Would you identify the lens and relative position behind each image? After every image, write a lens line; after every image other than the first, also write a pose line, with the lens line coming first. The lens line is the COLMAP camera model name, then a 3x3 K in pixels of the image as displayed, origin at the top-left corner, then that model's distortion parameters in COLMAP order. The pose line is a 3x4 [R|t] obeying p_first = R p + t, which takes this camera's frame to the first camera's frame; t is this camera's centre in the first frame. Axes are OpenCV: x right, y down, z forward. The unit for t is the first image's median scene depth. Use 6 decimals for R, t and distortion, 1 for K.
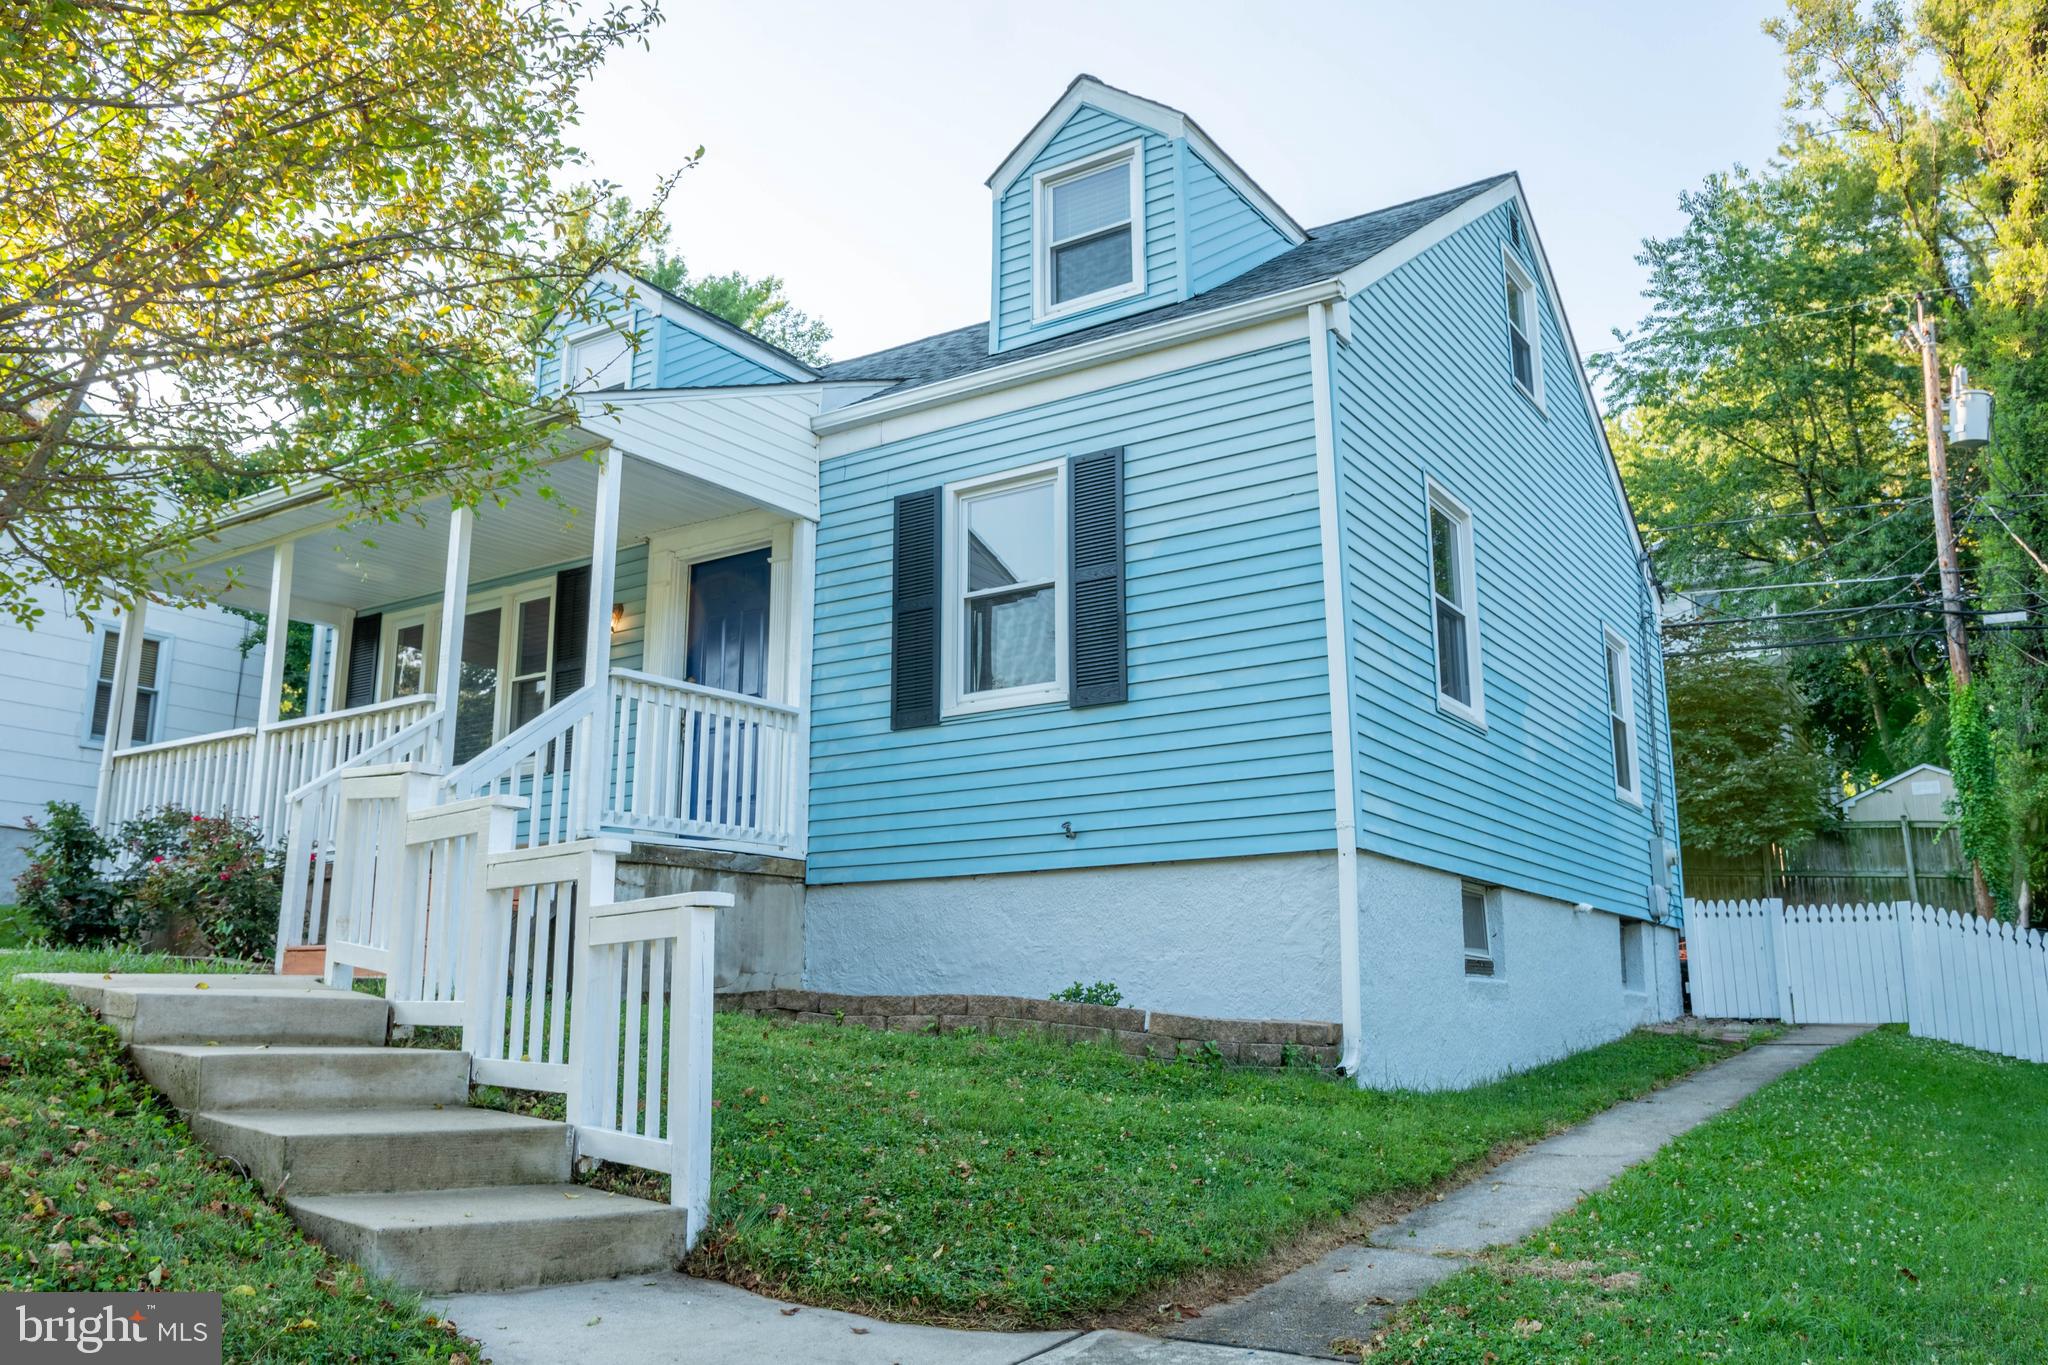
lens RADIAL K [[1609.8, 0, 1025.2], [0, 1609.8, 683.2], [0, 0, 1]] dist [-0.074256, 0.039685]
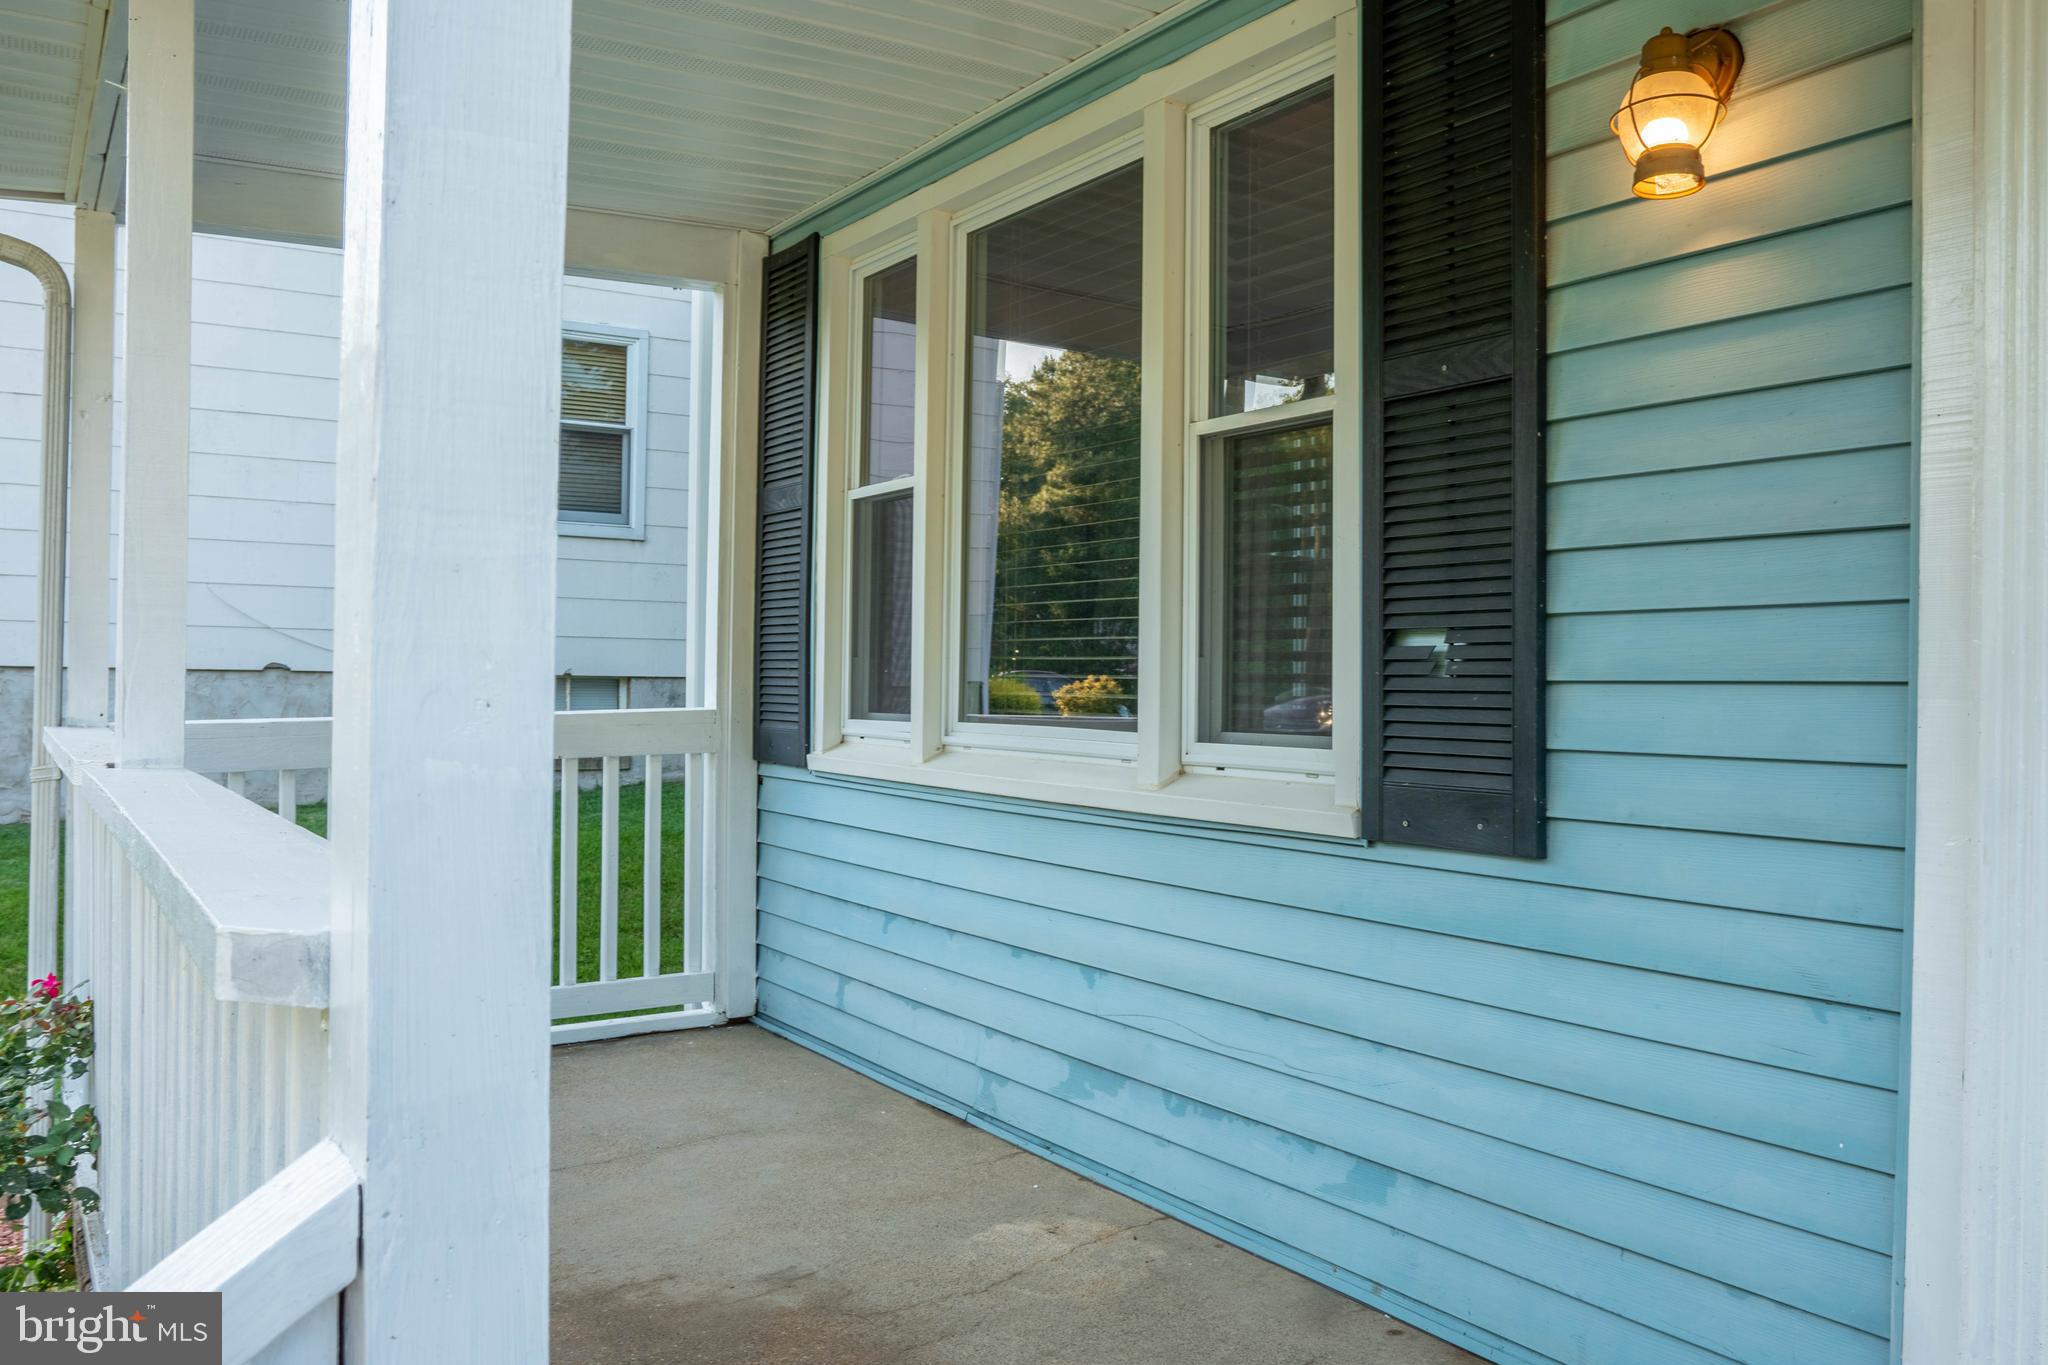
lens RADIAL K [[1609.8, 0, 1023.7], [0, 1609.8, 678.5], [0, 0, 1]] dist [-0.074256, 0.039685]
pose [[0.916847, 0.005741, -0.399197, -0.223216], [0.082294, 0.975706, 0.203040, -0.016232], [0.390665, -0.219008, 0.894101, 0.688128]]
